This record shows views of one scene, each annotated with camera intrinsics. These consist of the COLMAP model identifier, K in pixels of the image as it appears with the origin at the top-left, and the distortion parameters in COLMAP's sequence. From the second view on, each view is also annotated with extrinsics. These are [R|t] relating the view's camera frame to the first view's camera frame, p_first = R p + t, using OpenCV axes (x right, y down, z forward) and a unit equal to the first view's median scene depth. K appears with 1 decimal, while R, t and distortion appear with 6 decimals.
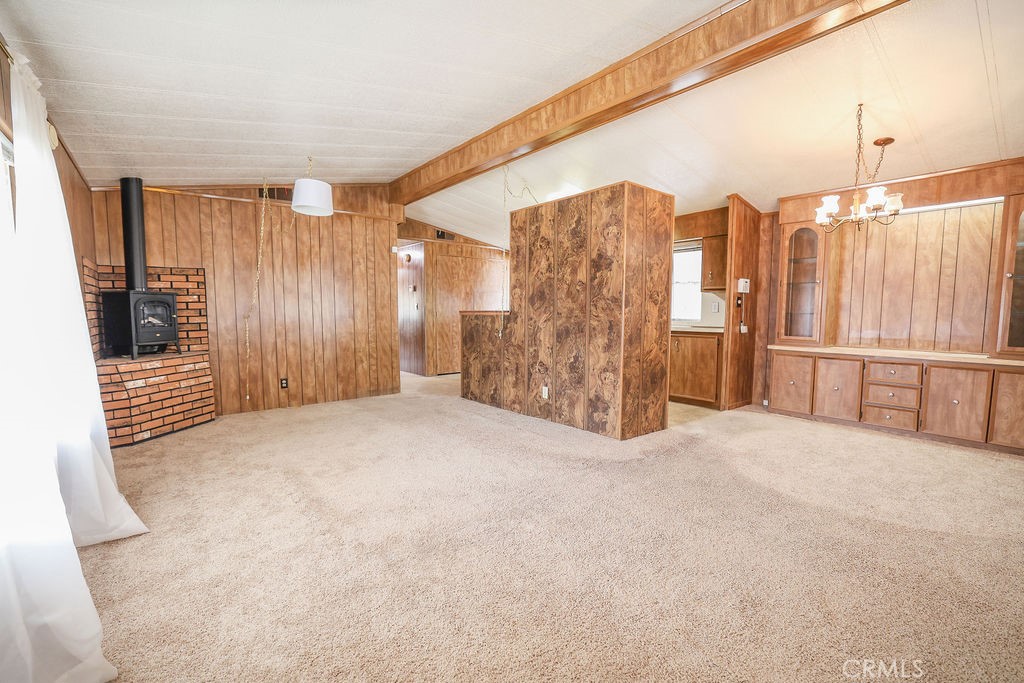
lens RADIAL K [[443.5, 0, 510.0], [0, 443.5, 345.9], [0, 0, 1]] dist [-0.047916, 0.018947]
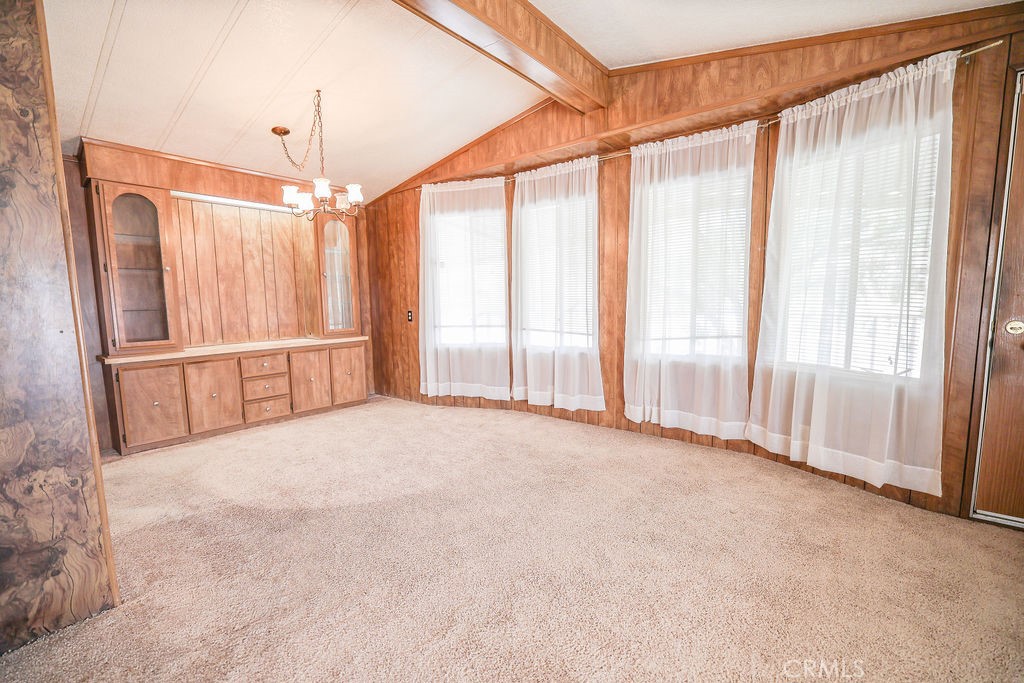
lens RADIAL K [[443.5, 0, 510.0], [0, 443.5, 345.9], [0, 0, 1]] dist [-0.047916, 0.018947]
pose [[-0.217590, -0.105074, 0.970368, -0.195369], [0.095890, 0.987078, 0.128385, -0.050554], [-0.971318, 0.120984, -0.204703, 0.566342]]
